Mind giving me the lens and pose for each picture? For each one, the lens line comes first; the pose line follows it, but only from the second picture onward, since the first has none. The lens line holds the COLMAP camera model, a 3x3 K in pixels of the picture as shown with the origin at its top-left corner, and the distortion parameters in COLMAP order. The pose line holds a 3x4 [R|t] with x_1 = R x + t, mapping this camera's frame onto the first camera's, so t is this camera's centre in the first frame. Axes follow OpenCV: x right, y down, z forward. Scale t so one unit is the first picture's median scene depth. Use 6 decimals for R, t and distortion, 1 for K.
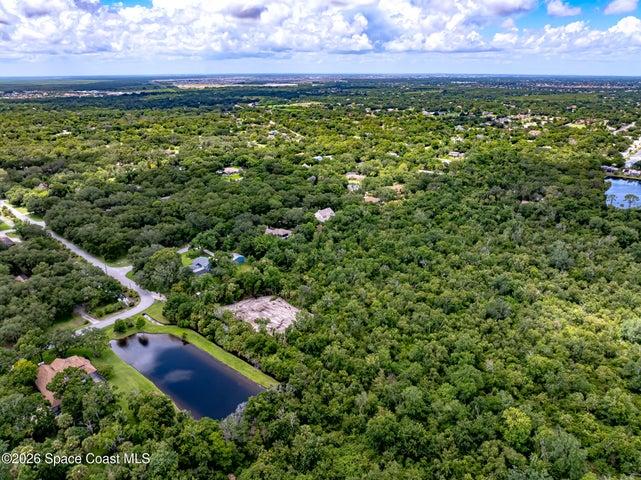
lens RADIAL K [[452.2, 0, 319.2], [0, 452.2, 243.9], [0, 0, 1]] dist [-0.050920, 0.030328]
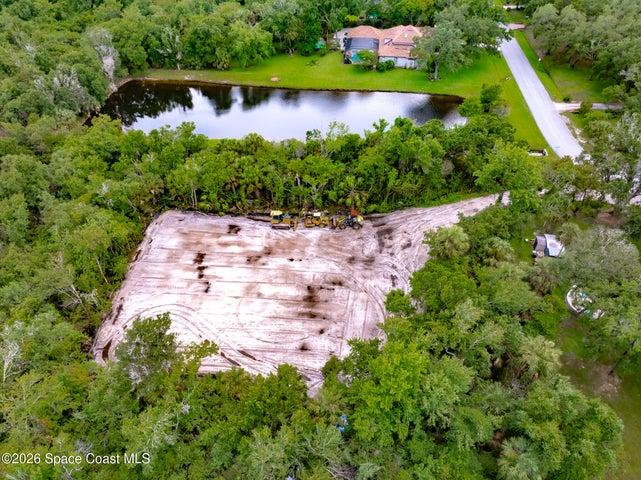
lens RADIAL K [[452.2, 0, 322.8], [0, 452.2, 239.7], [0, 0, 1]] dist [-0.050920, 0.030328]
pose [[-0.816275, 0.396542, -0.420059, -0.028991], [-0.202072, 0.485215, 0.850725, -0.103700], [0.541167, 0.779308, -0.315939, 1.027745]]
